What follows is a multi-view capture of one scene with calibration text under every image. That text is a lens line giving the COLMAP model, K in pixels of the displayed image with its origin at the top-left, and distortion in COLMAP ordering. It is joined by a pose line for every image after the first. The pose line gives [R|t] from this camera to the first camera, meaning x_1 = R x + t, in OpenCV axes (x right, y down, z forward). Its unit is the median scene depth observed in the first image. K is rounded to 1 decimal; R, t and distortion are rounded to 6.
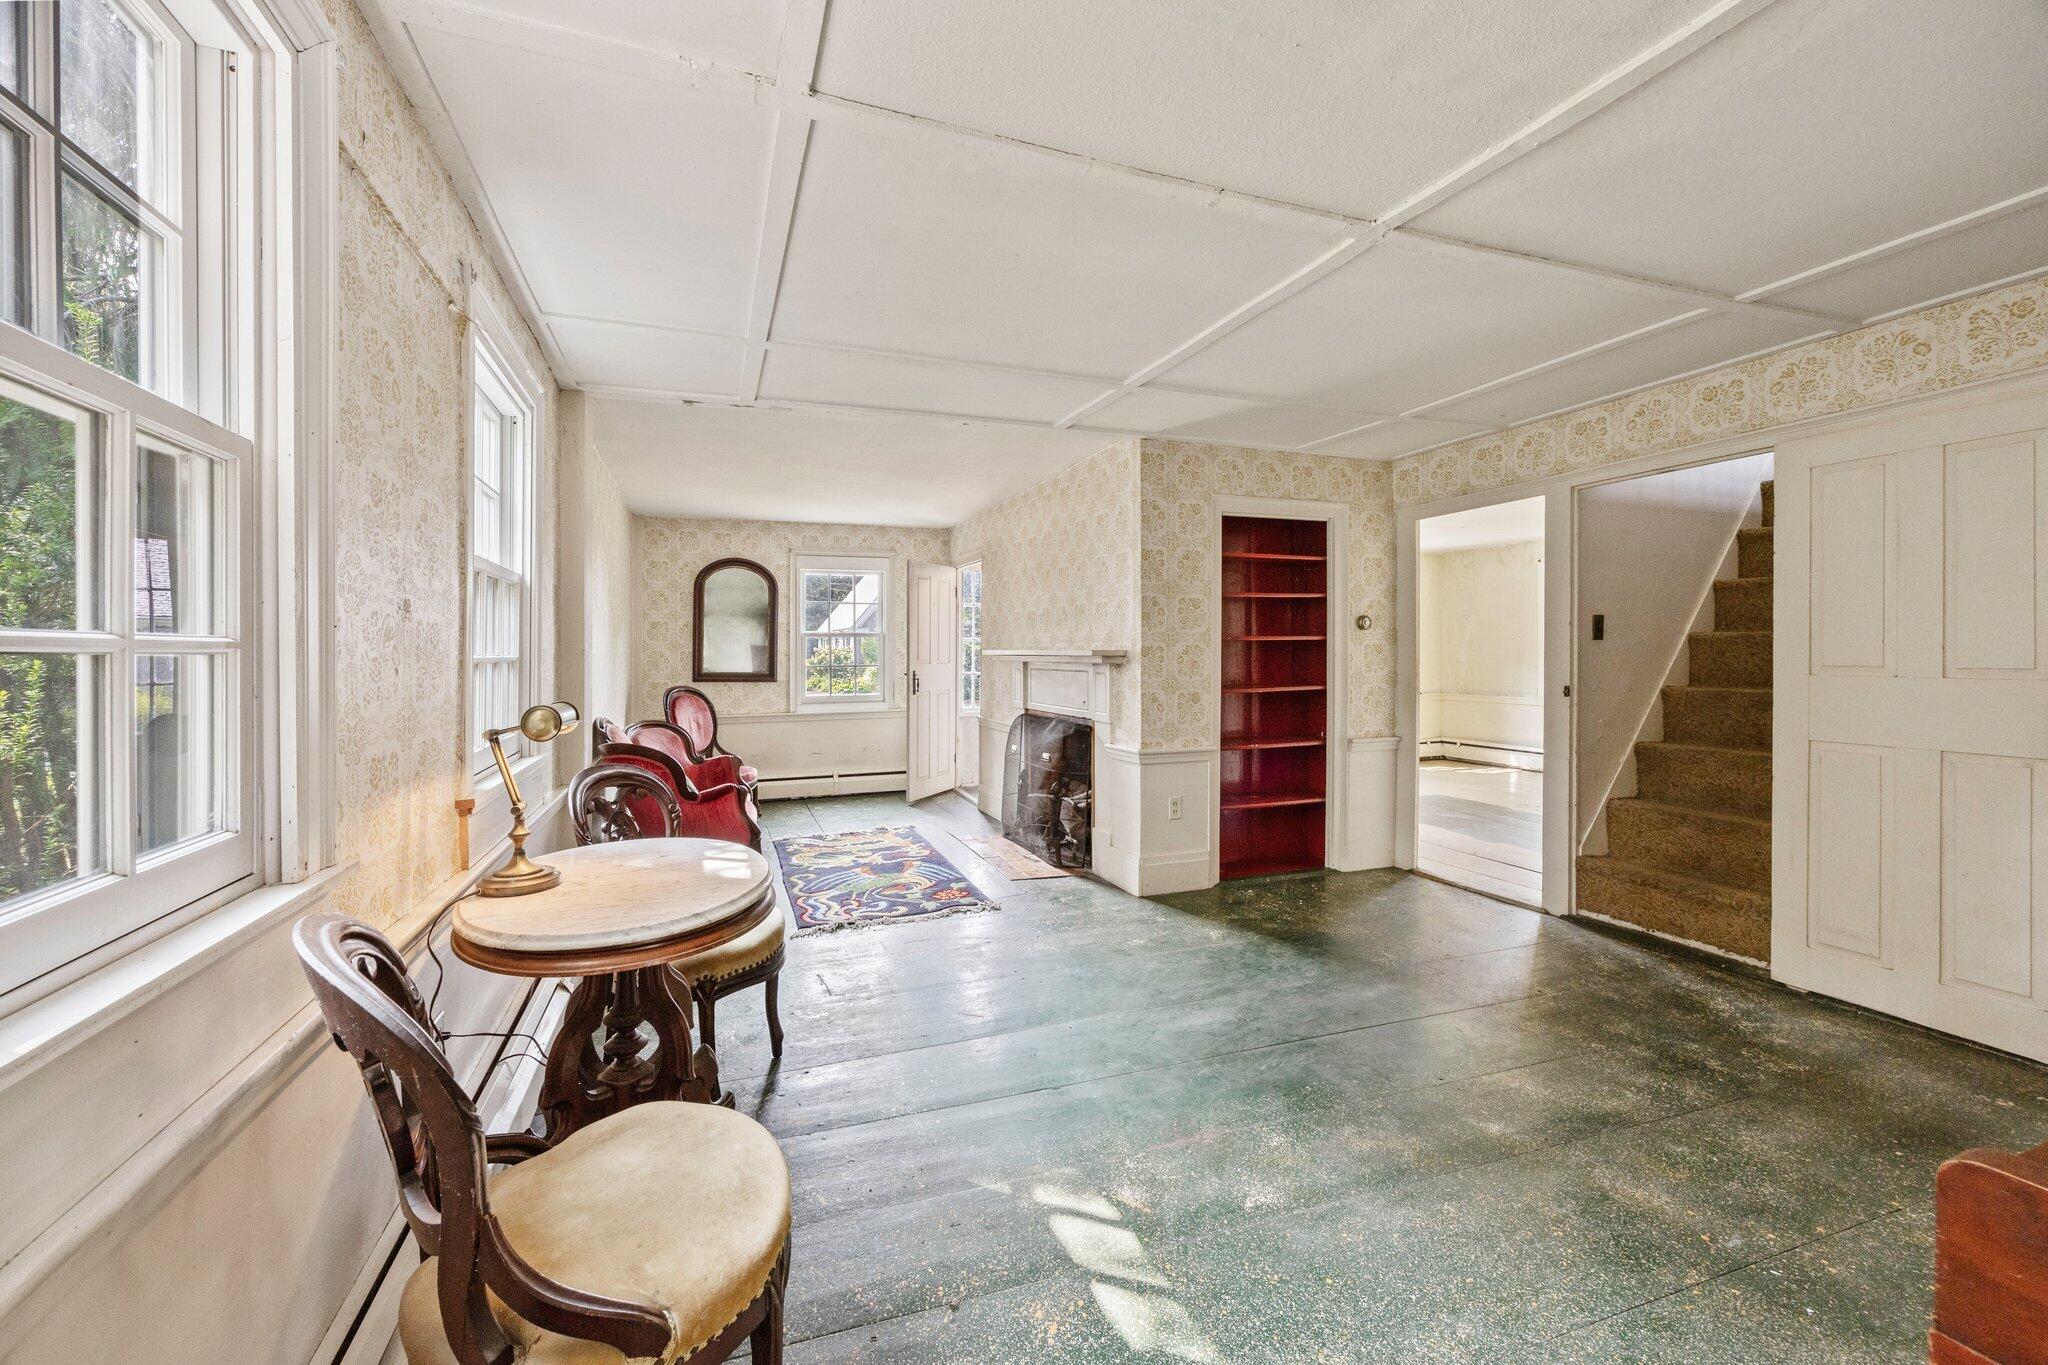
lens RADIAL K [[787.8, 0, 969.8], [0, 787.8, 655.0], [0, 0, 1]] dist [-0.001849, -0.000121]
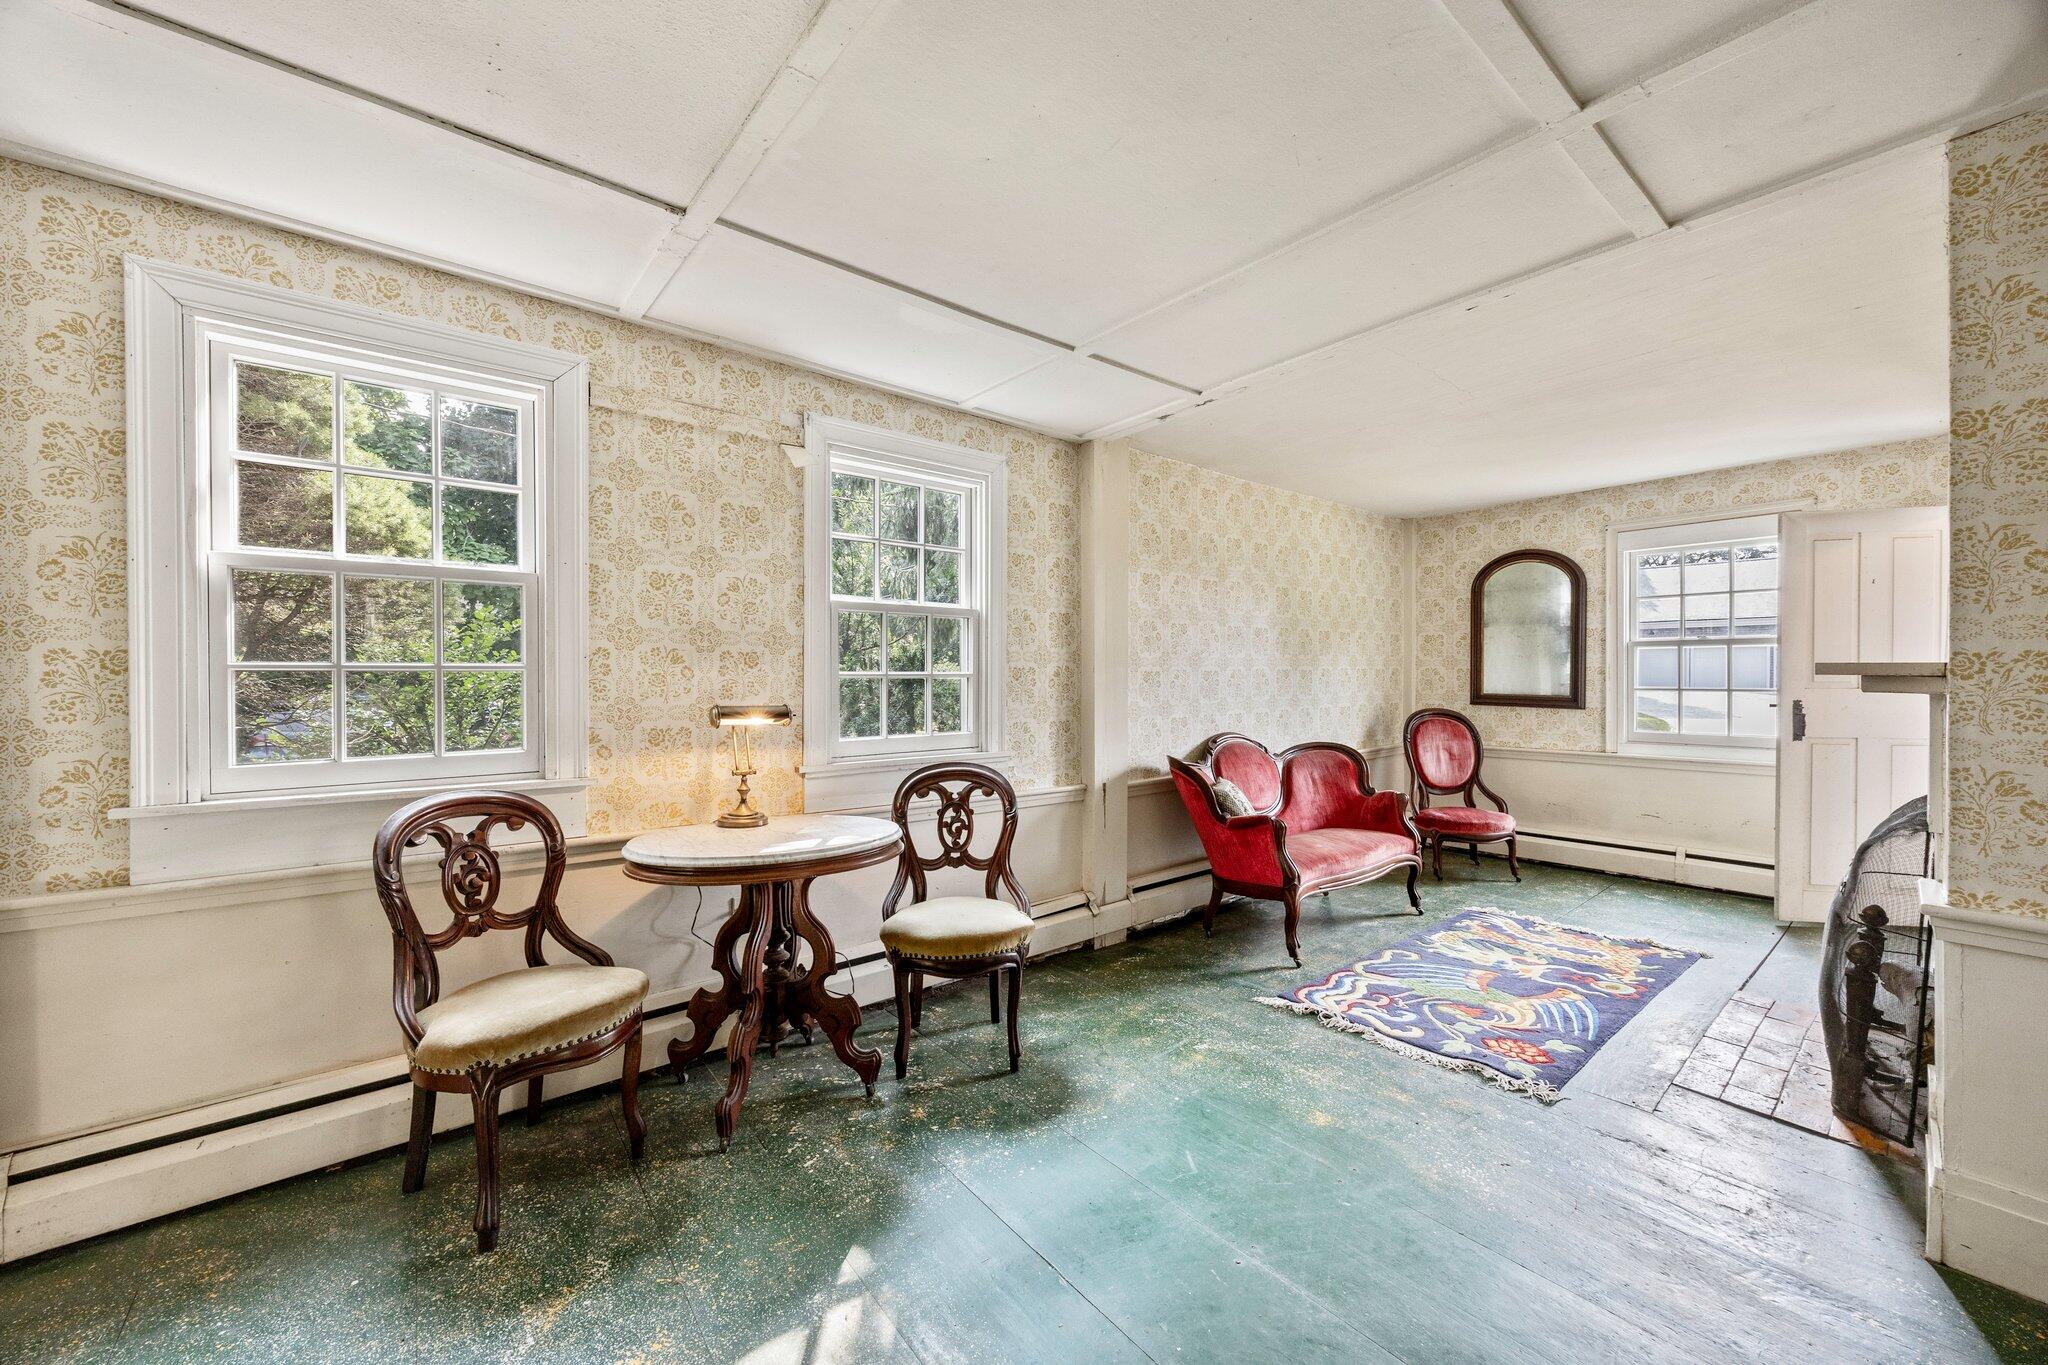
lens RADIAL K [[787.8, 0, 1017.3], [0, 787.8, 674.4], [0, 0, 1]] dist [-0.001849, -0.000121]
pose [[0.347791, 0.002442, -0.937569, 0.271542], [-0.001753, 0.999997, 0.001955, 0.001125], [0.937570, 0.000963, 0.347794, 0.255313]]
